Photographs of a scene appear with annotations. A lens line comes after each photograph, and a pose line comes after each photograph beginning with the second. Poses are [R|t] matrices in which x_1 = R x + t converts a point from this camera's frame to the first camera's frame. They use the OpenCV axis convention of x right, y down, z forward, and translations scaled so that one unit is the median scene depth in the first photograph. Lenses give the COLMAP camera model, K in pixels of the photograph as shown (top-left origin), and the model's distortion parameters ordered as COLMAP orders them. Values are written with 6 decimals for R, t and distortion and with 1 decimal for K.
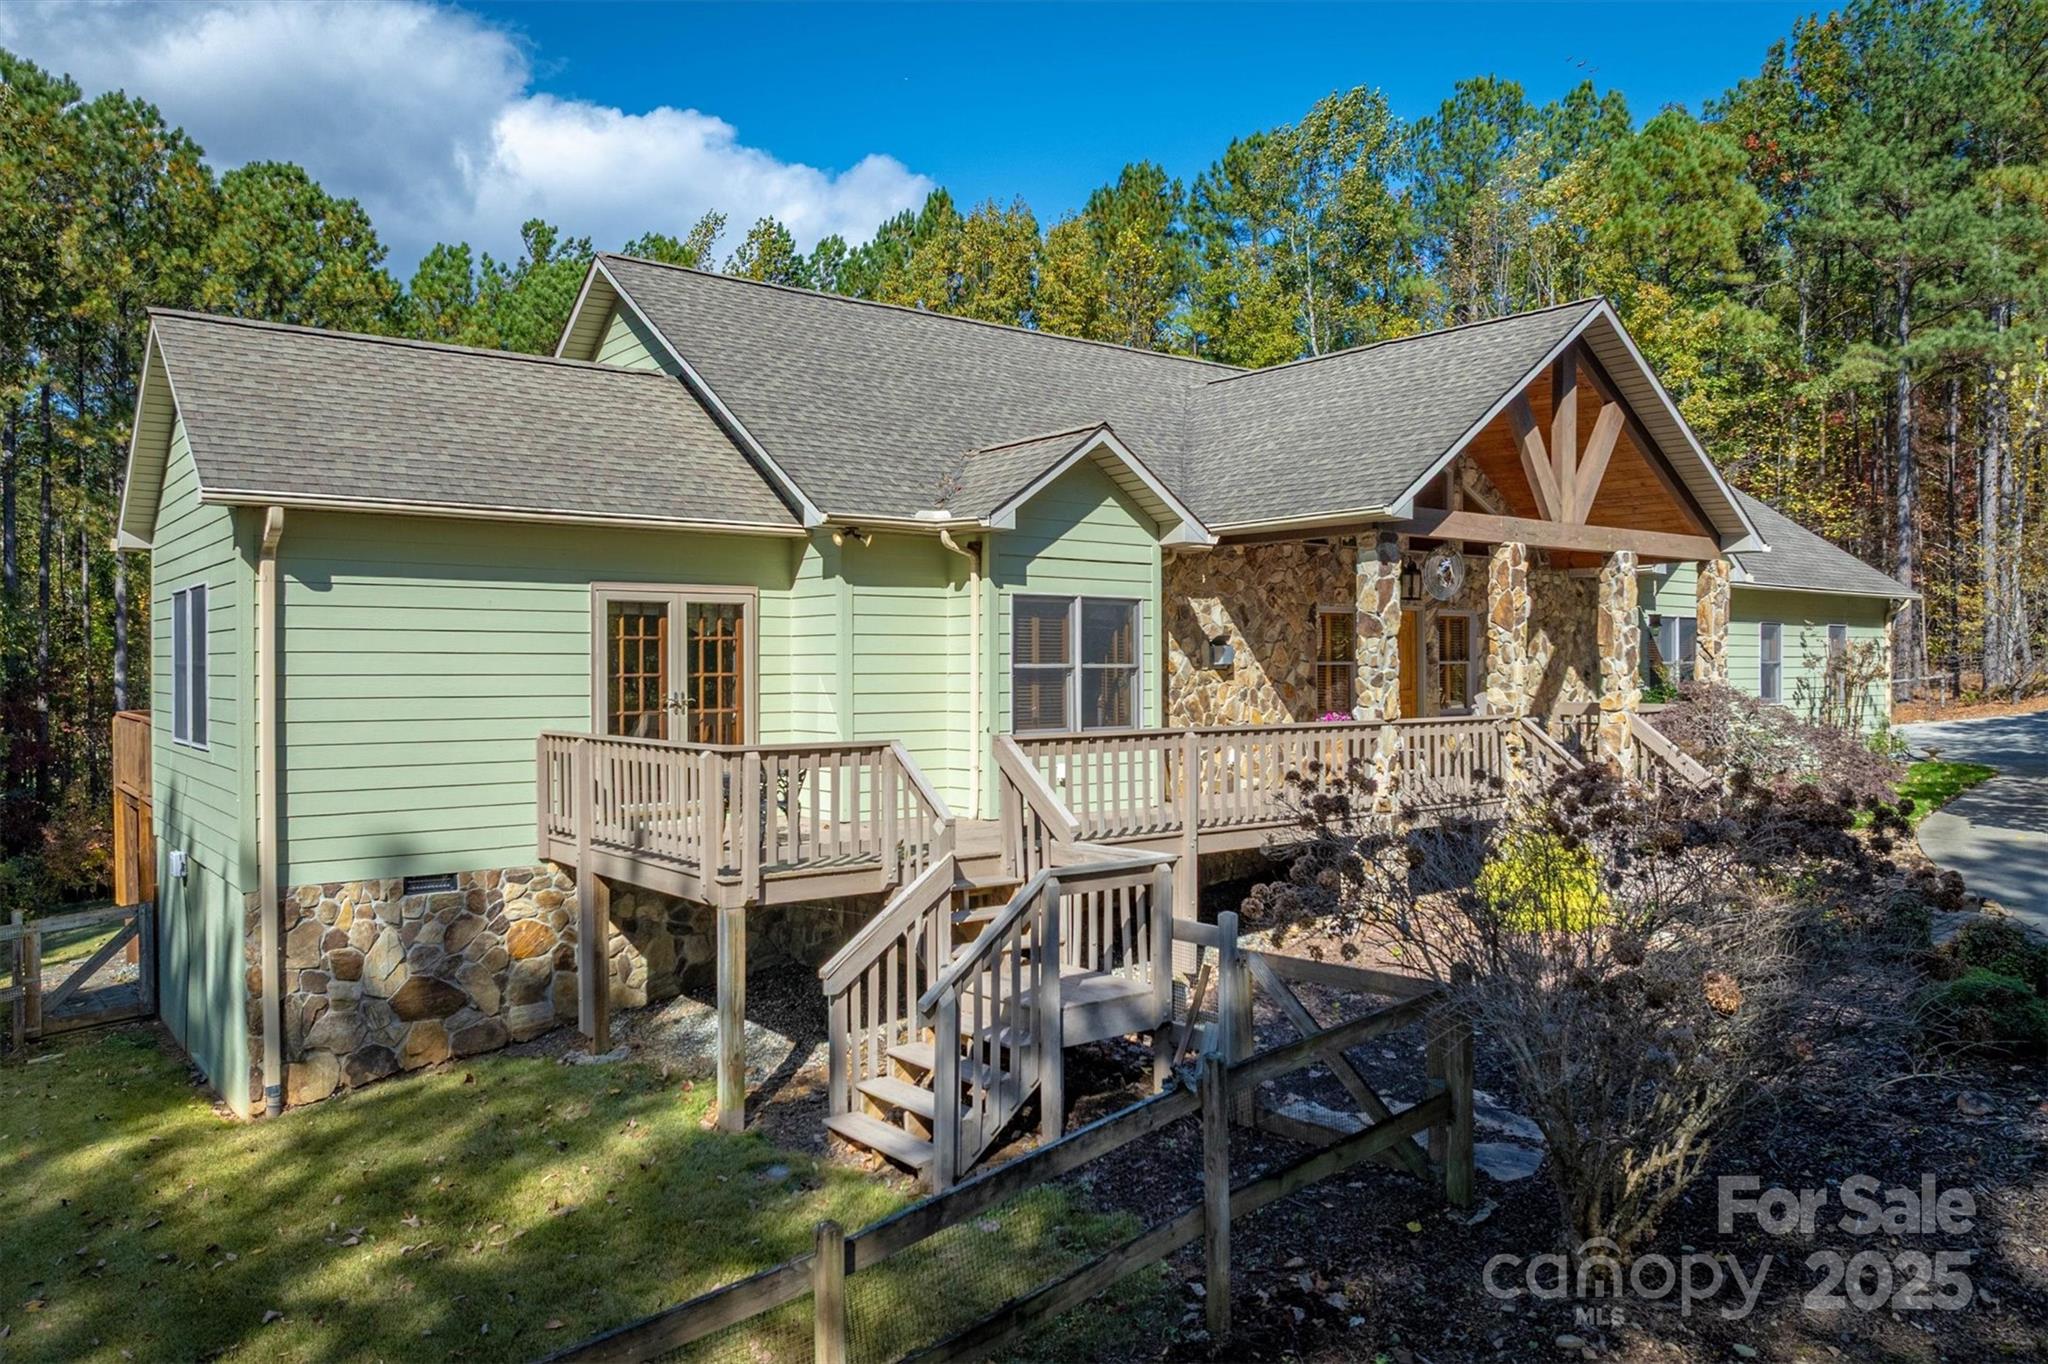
lens RADIAL K [[1466.1, 0, 1090.1], [0, 1466.1, 679.5], [0, 0, 1]] dist [-0.037328, 0.007152]
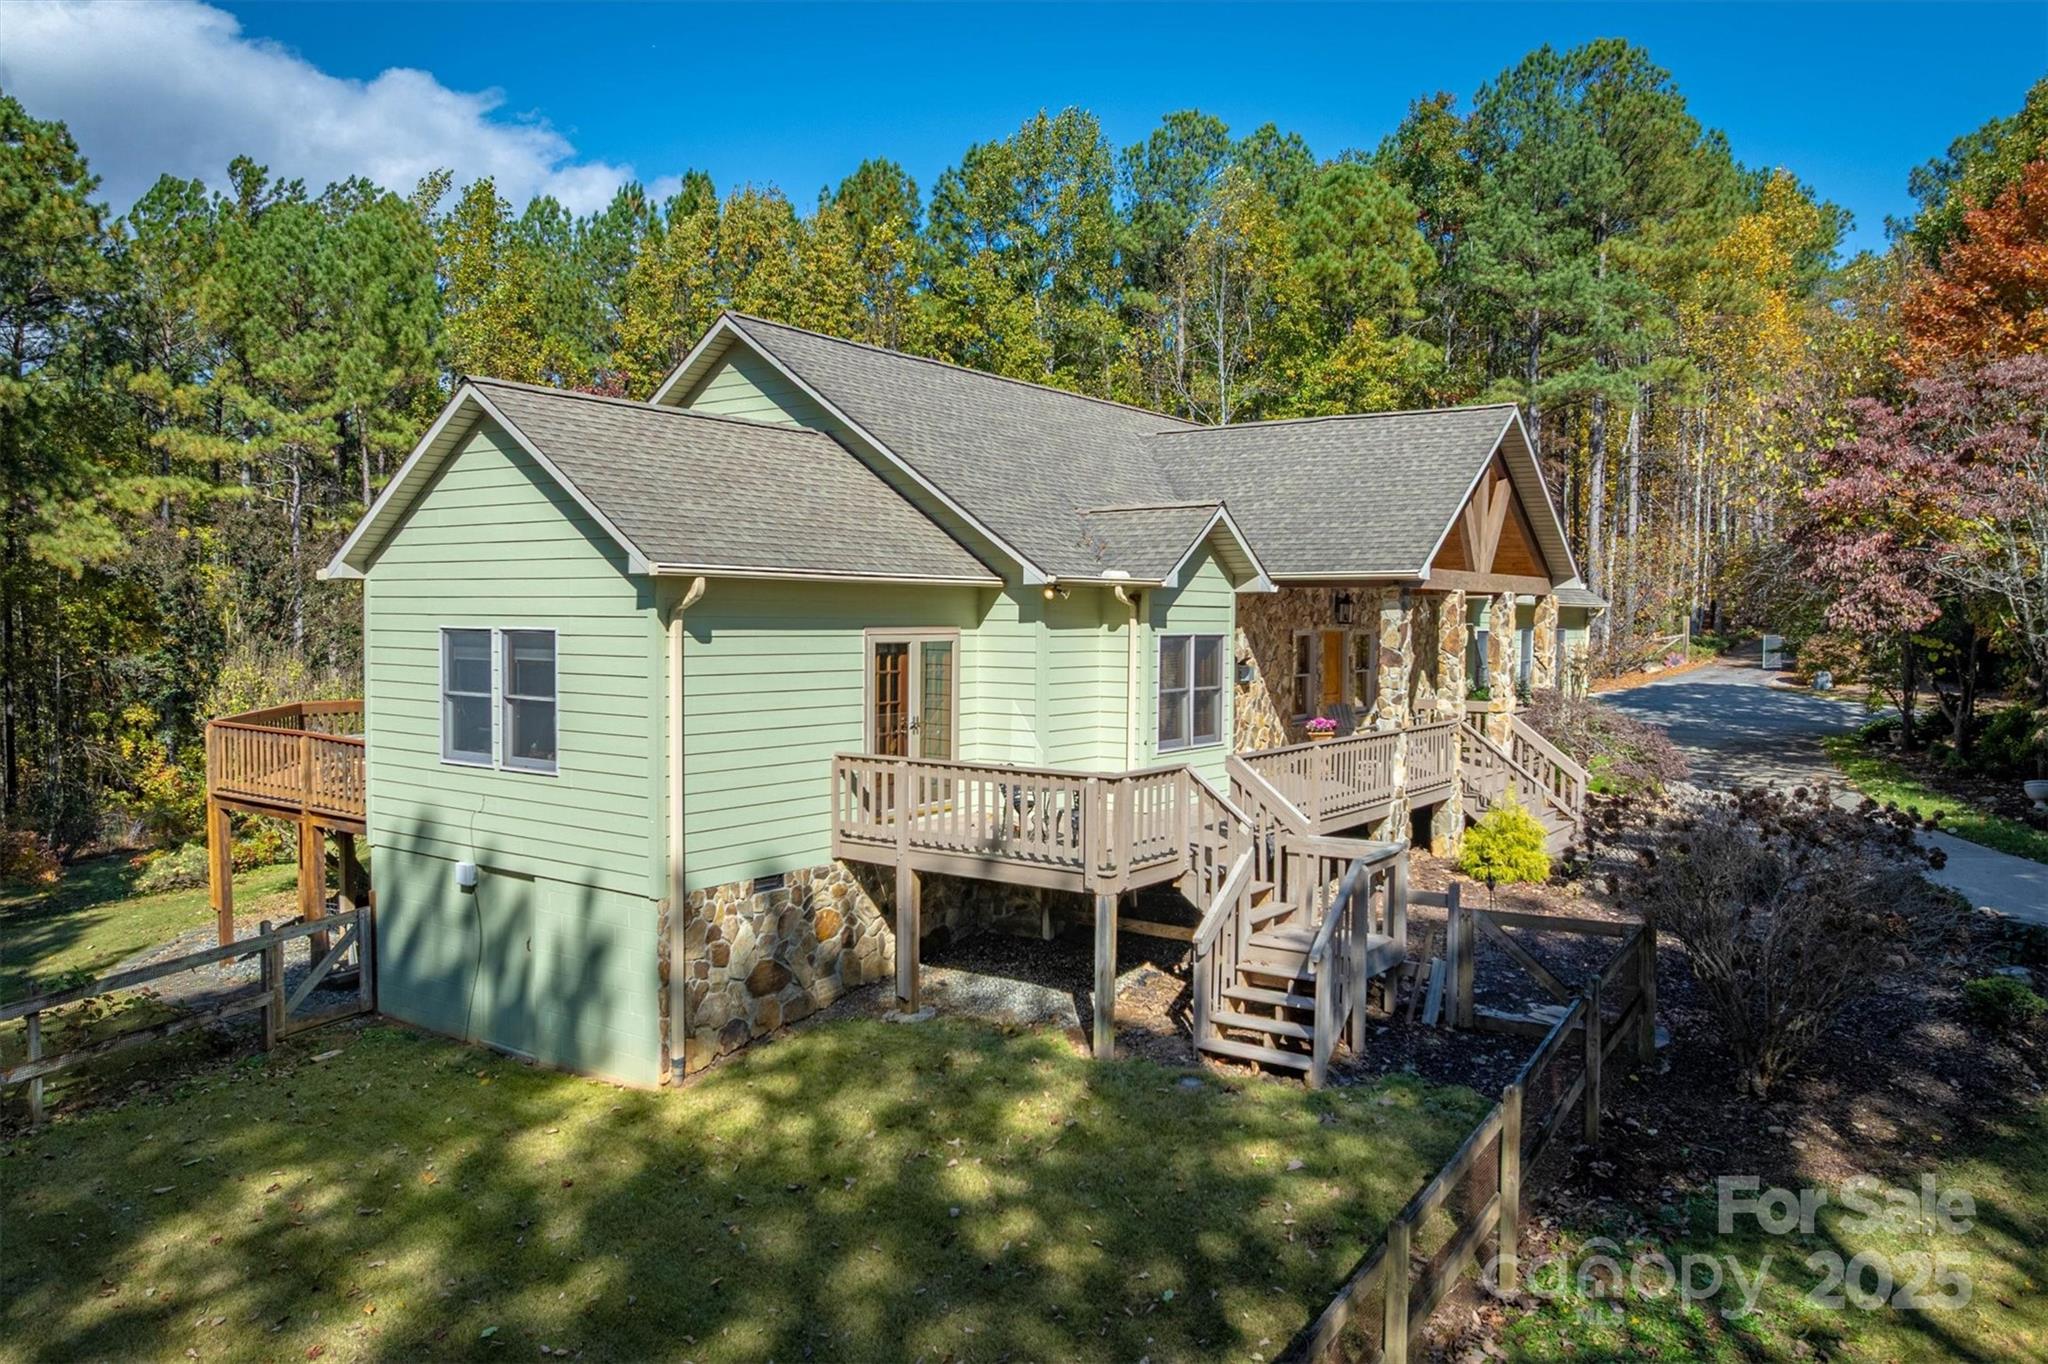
lens RADIAL K [[1473.9, 0, 1024.0], [0, 1473.9, 682.0], [0, 0, 1]] dist [-0.047690, 0.057020]
pose [[0.960034, -0.001519, 0.279879, -0.516157], [-0.010579, 0.999074, 0.041709, -0.068901], [-0.279683, -0.043003, 0.959129, -0.190810]]
